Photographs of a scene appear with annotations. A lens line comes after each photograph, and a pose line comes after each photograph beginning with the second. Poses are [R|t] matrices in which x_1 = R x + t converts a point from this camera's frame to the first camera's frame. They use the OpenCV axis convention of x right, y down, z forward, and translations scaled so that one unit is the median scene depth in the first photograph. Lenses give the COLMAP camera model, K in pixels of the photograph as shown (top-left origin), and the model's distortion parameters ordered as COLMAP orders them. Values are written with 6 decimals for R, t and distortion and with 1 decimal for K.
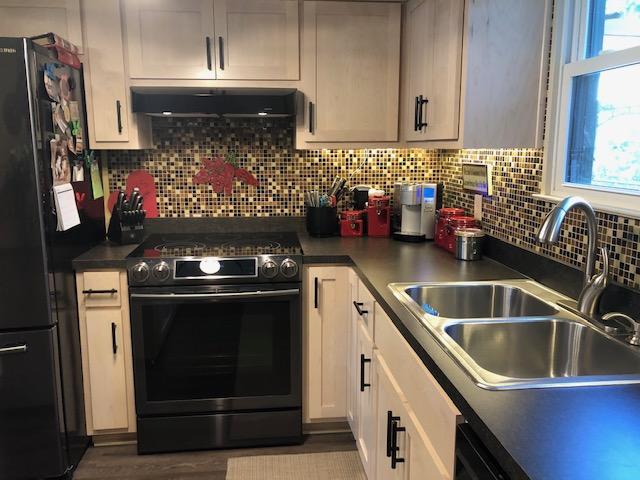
lens RADIAL K [[524.4, 0, 320.0], [0, 524.4, 236.1], [0, 0, 1]] dist [0.033511, -0.032194]
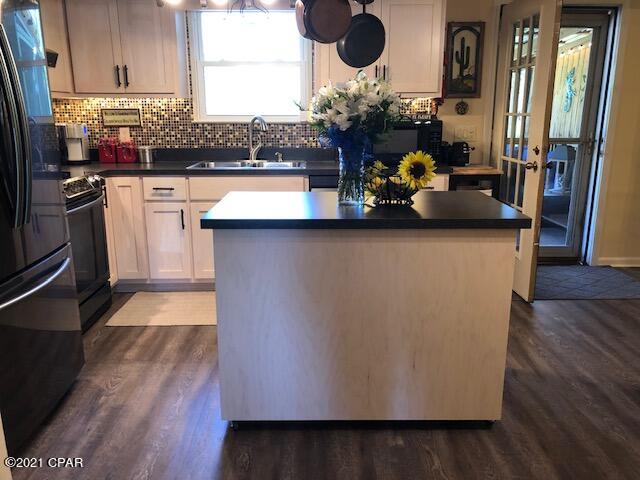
lens RADIAL K [[524.4, 0, 318.9], [0, 524.4, 239.4], [0, 0, 1]] dist [0.033511, -0.032194]
pose [[0.094446, -0.237226, 0.966852, -1.455987], [0.174071, 0.960167, 0.218582, 0.004329], [-0.980194, 0.147657, 0.131978, 0.252924]]
